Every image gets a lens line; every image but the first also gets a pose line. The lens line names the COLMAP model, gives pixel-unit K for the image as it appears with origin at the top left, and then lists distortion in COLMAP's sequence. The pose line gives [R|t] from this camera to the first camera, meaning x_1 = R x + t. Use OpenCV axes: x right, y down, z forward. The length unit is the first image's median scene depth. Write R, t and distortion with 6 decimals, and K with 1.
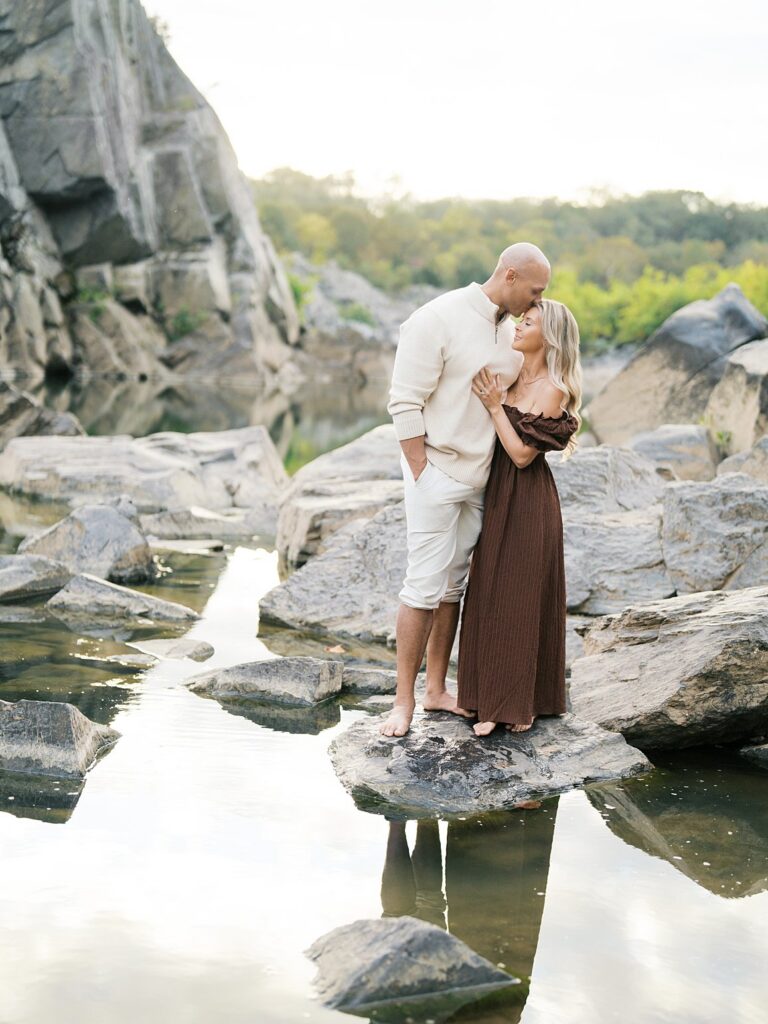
lens RADIAL K [[1528.3, 0, 373.8], [0, 1528.3, 511.9], [0, 0, 1]] dist [-0.166253, 0.927563]
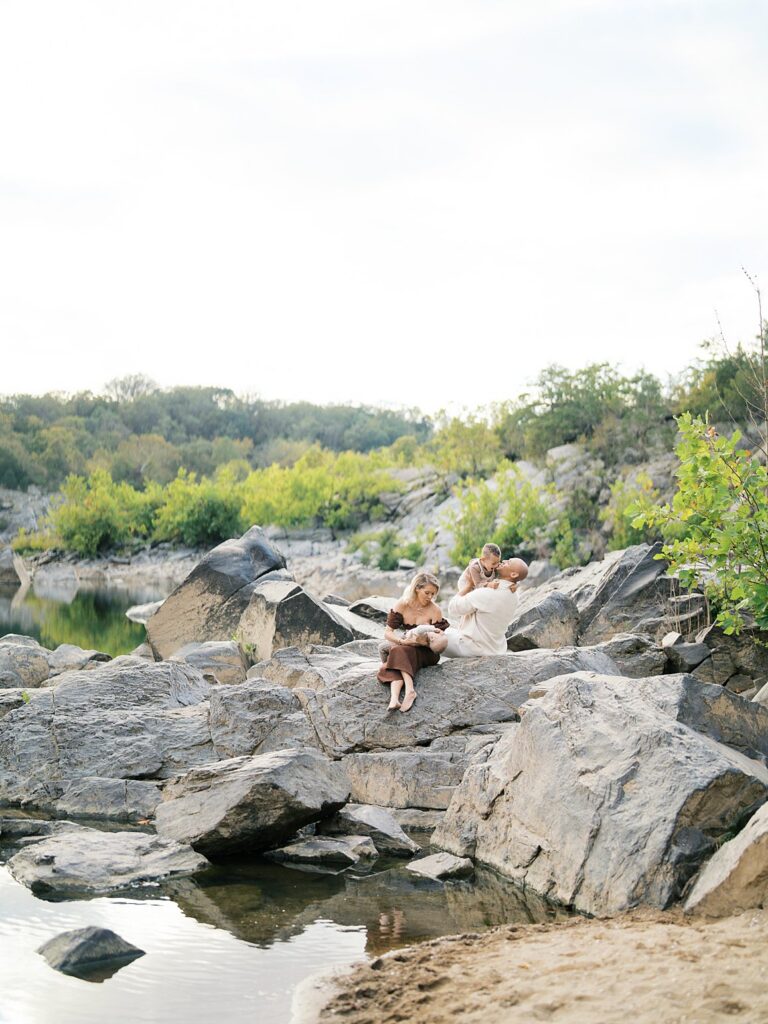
lens RADIAL K [[1528.3, 0, 373.8], [0, 1528.3, 511.9], [0, 0, 1]] dist [-0.166253, 0.927563]
pose [[0.954416, -0.000176, 0.298481, -0.092259], [0.037828, 0.992008, -0.120371, -0.003190], [-0.296074, 0.126175, 0.946795, -0.437079]]
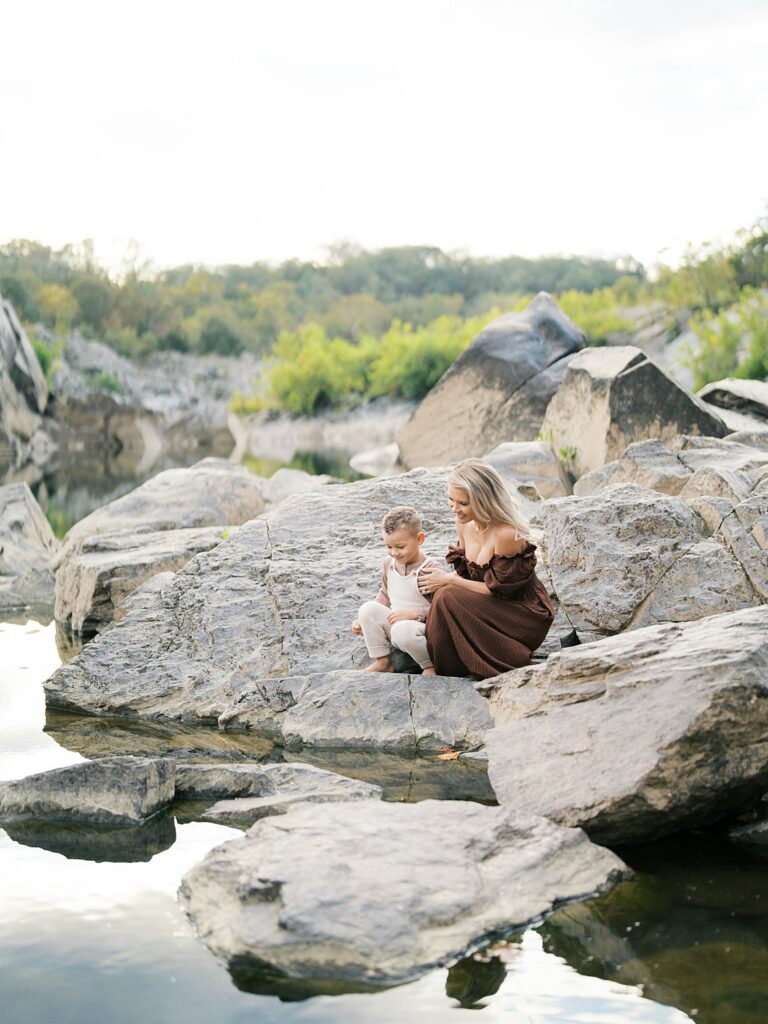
lens RADIAL K [[1528.3, 0, 373.8], [0, 1528.3, 511.9], [0, 0, 1]] dist [-0.166253, 0.927563]
pose [[0.985388, -0.061514, 0.158830, -0.027482], [0.067984, 0.997050, -0.035622, 0.010102], [-0.156170, 0.045899, 0.986663, 0.205368]]
